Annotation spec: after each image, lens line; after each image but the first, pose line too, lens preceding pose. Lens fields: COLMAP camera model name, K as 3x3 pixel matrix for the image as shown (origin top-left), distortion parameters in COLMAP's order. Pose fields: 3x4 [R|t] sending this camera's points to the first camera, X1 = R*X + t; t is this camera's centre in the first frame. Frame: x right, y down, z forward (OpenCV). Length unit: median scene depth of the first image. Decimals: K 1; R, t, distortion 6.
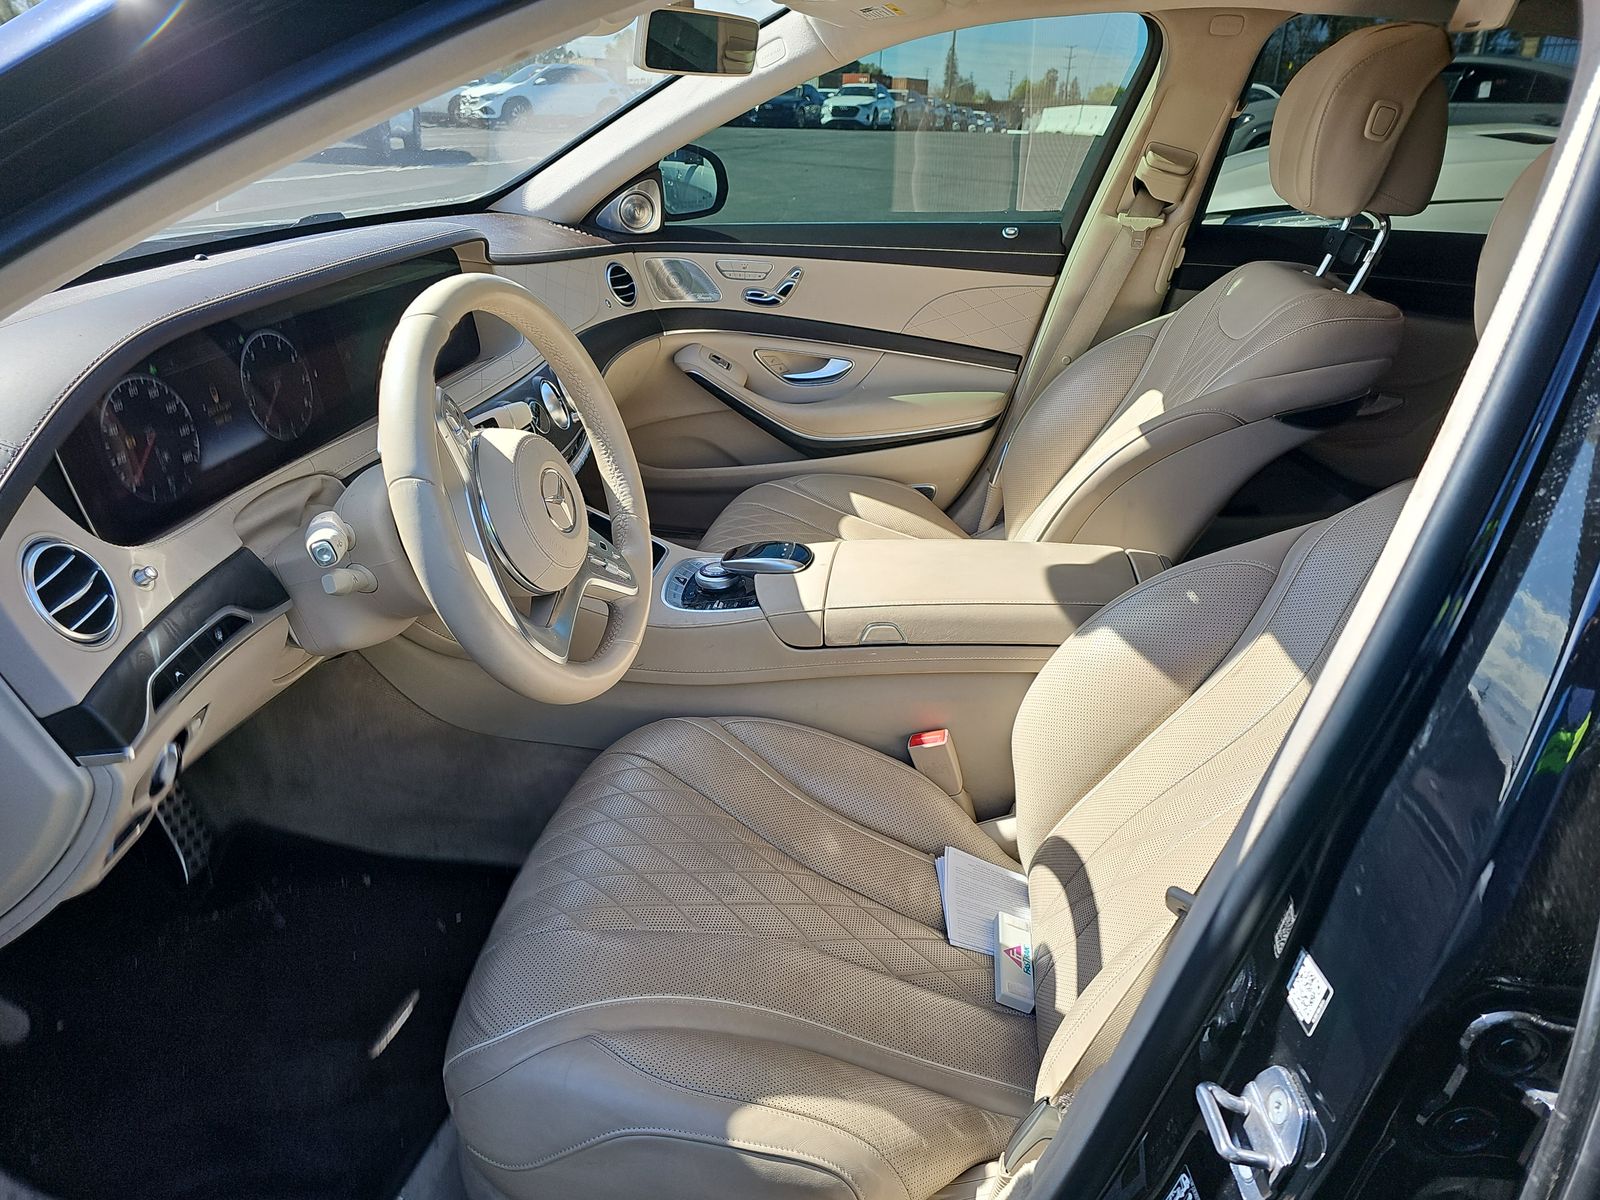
lens RADIAL K [[1064.2, 0, 802.6], [0, 1064.2, 599.3], [0, 0, 1]] dist [0.038881, -0.043585]
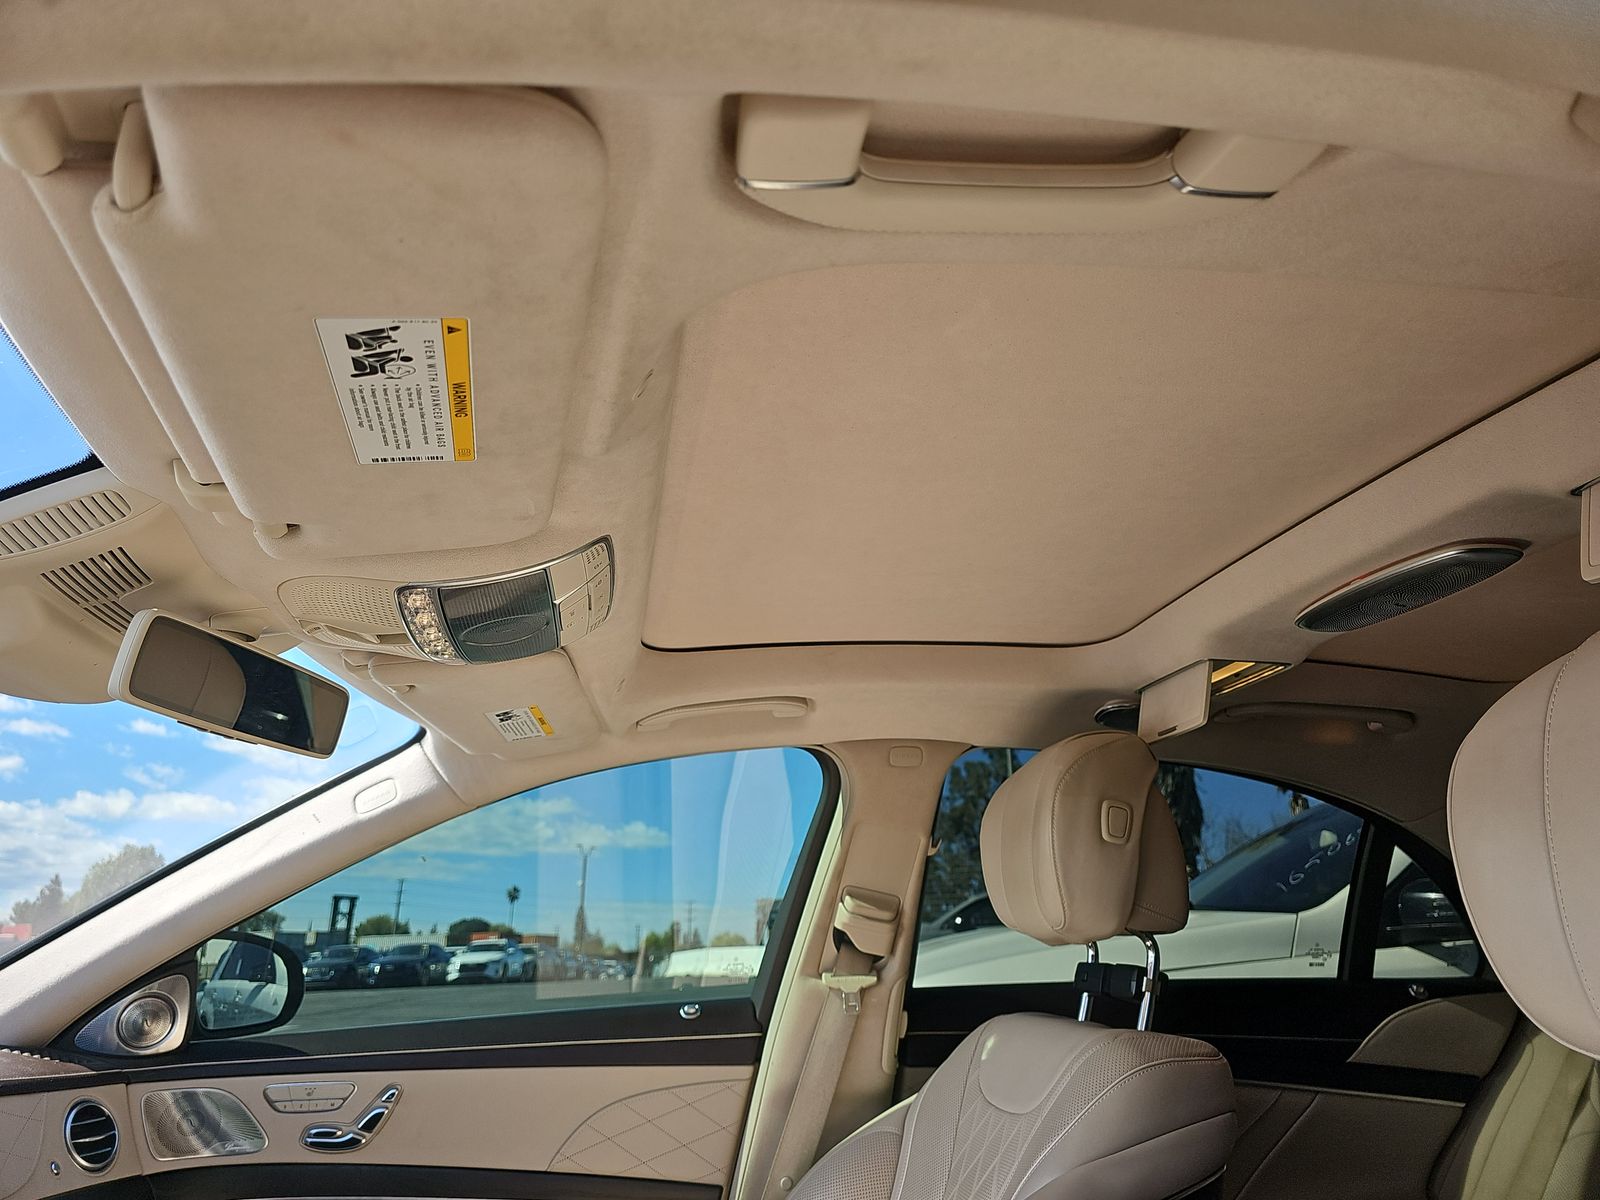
lens RADIAL K [[1064.2, 0, 810.2], [0, 1064.2, 592.6], [0, 0, 1]] dist [0.038881, -0.043585]
pose [[0.946391, 0.054557, 0.318384, 0.012649], [0.179465, 0.730717, -0.658669, -0.037681], [-0.268584, 0.680497, 0.681753, 0.239593]]
